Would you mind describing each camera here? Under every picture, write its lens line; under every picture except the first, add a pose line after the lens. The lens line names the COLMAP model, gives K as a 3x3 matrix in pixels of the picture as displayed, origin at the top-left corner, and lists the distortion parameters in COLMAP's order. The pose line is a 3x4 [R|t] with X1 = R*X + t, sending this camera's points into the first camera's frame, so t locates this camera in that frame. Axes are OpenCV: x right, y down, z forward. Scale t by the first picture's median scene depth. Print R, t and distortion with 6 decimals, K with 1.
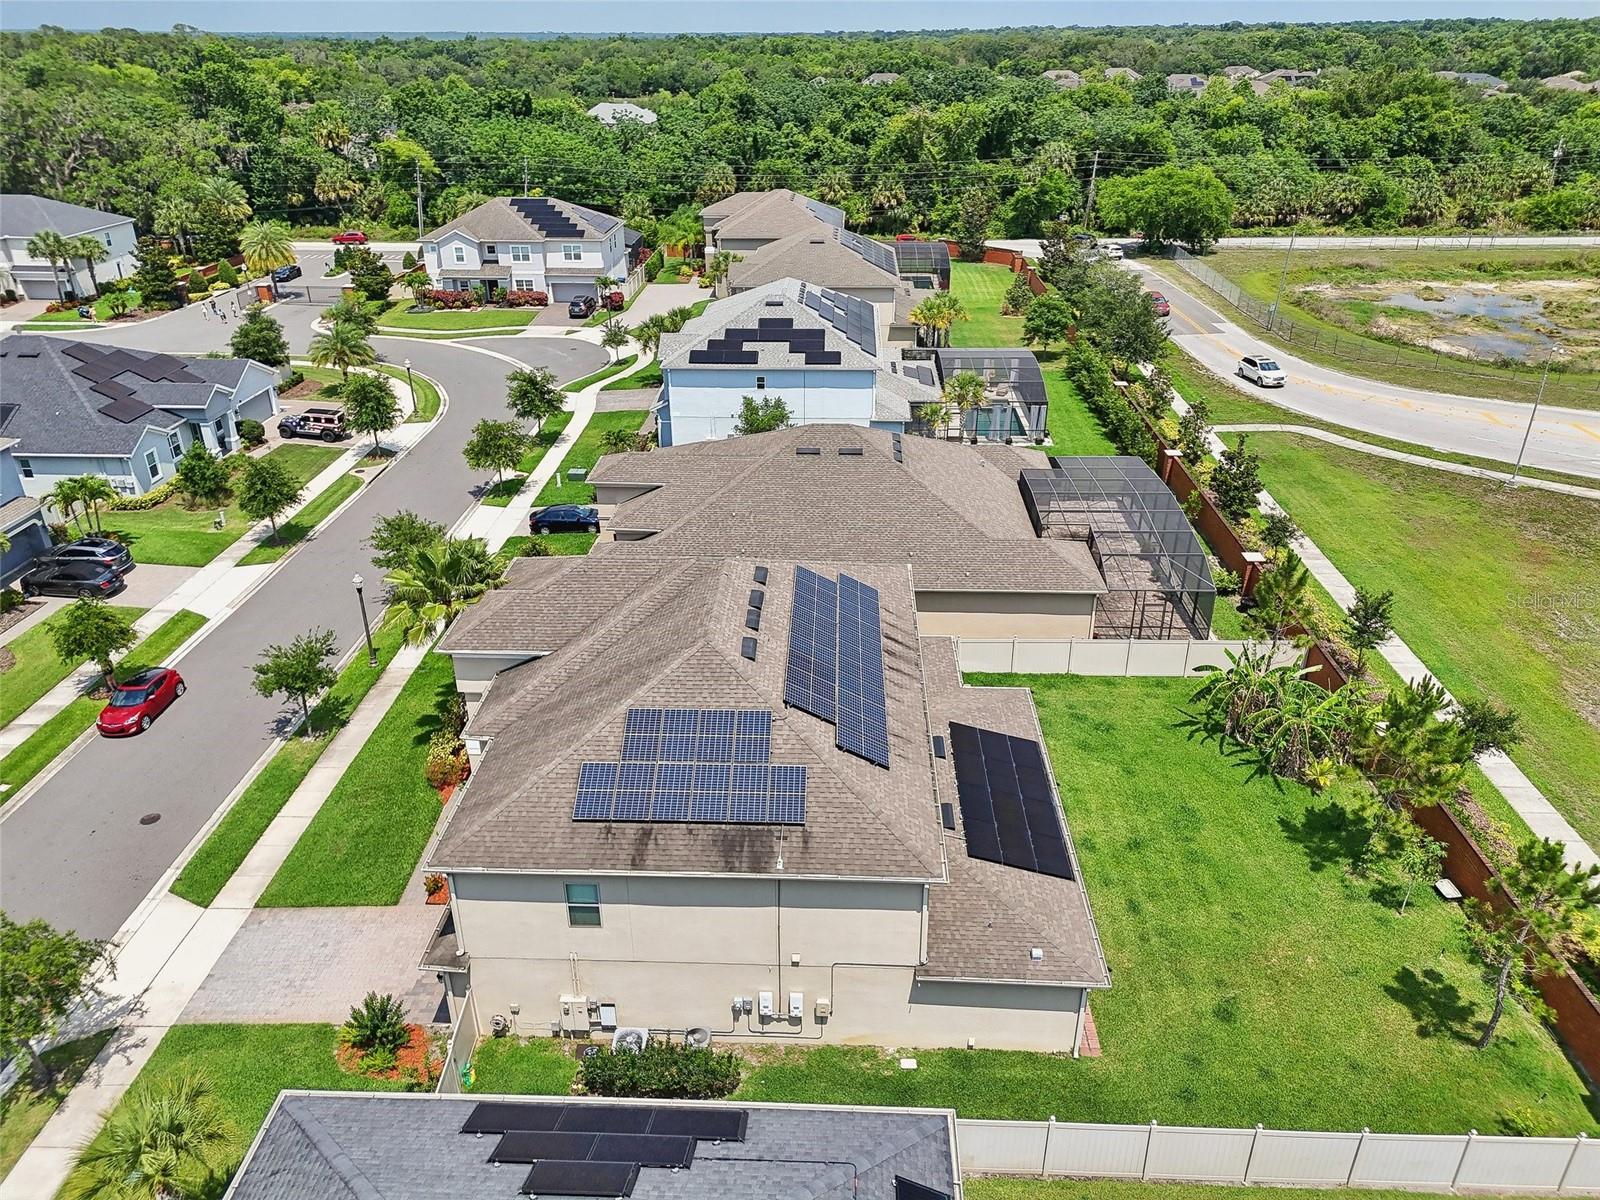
lens RADIAL K [[1126.0, 0, 793.0], [0, 1126.0, 599.2], [0, 0, 1]] dist [0.052001, -0.029643]
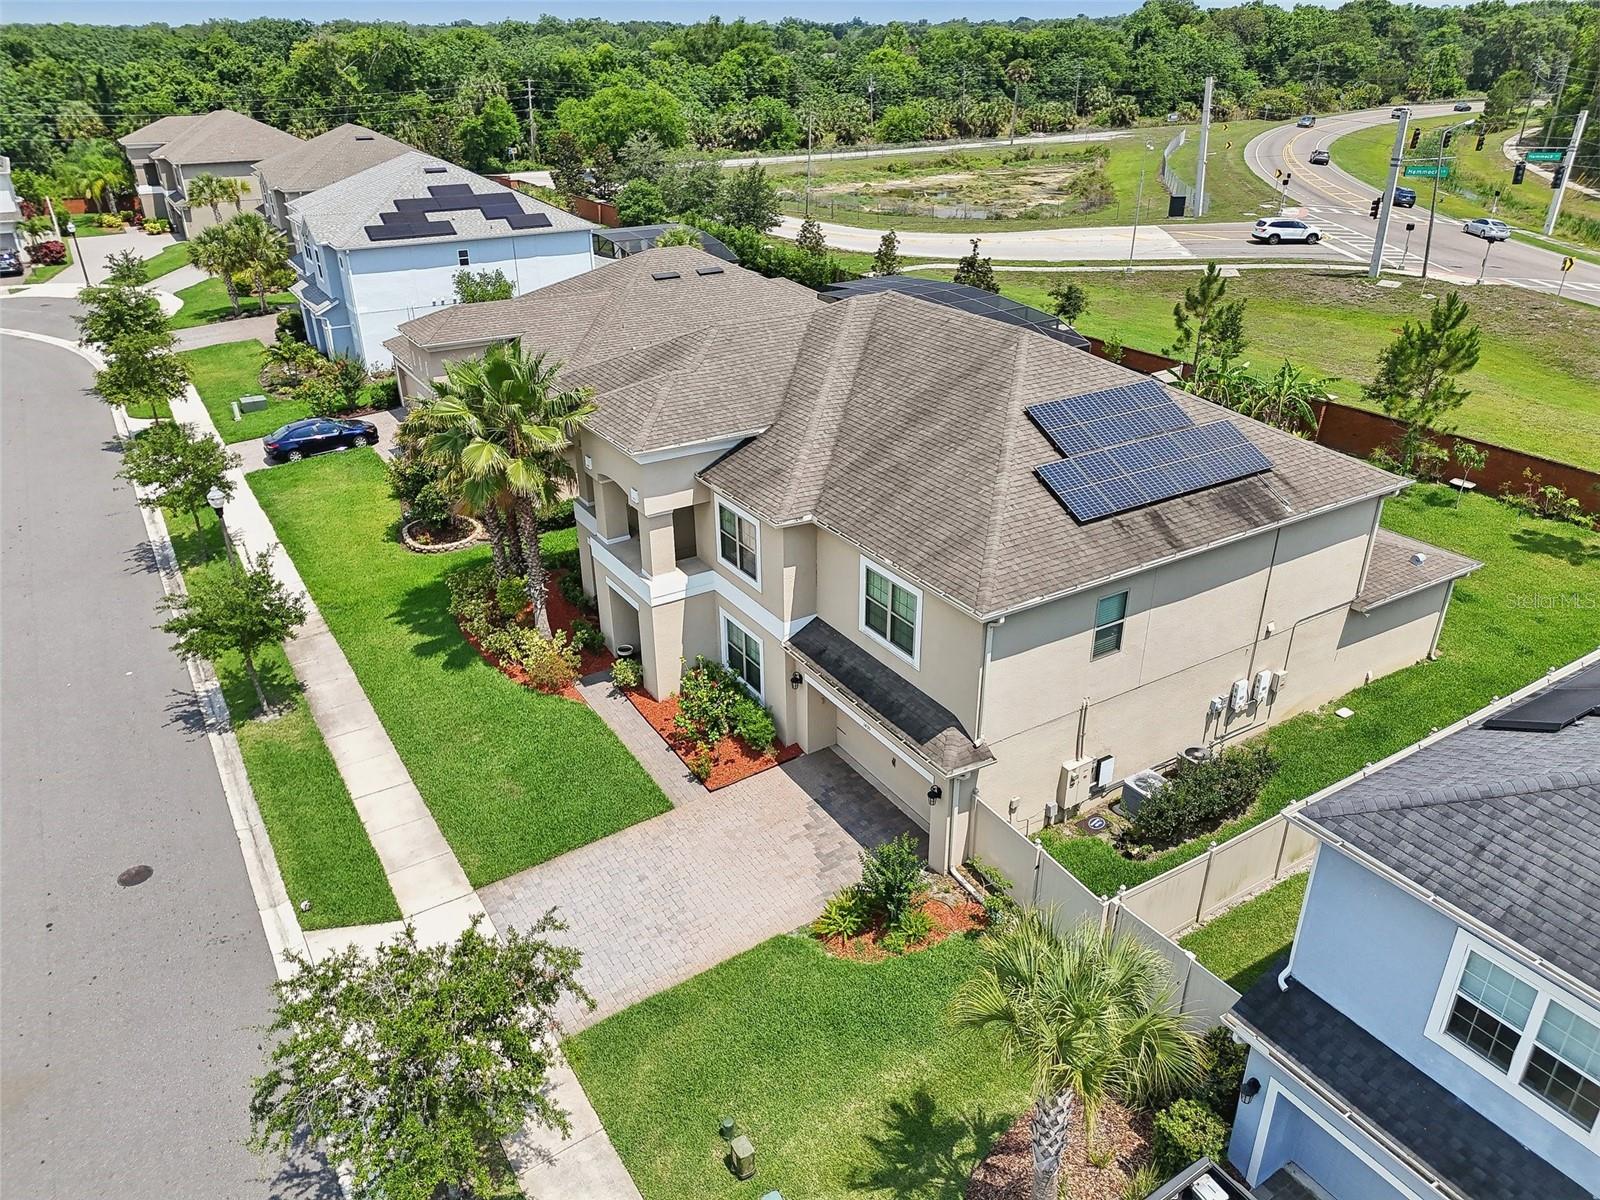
lens RADIAL K [[1126.0, 0, 803.7], [0, 1126.0, 596.3], [0, 0, 1]] dist [0.052001, -0.029643]
pose [[0.823694, -0.251430, 0.508243, -0.309642], [0.253766, 0.965003, 0.066120, 0.057371], [-0.507080, 0.074512, 0.858672, 0.169428]]
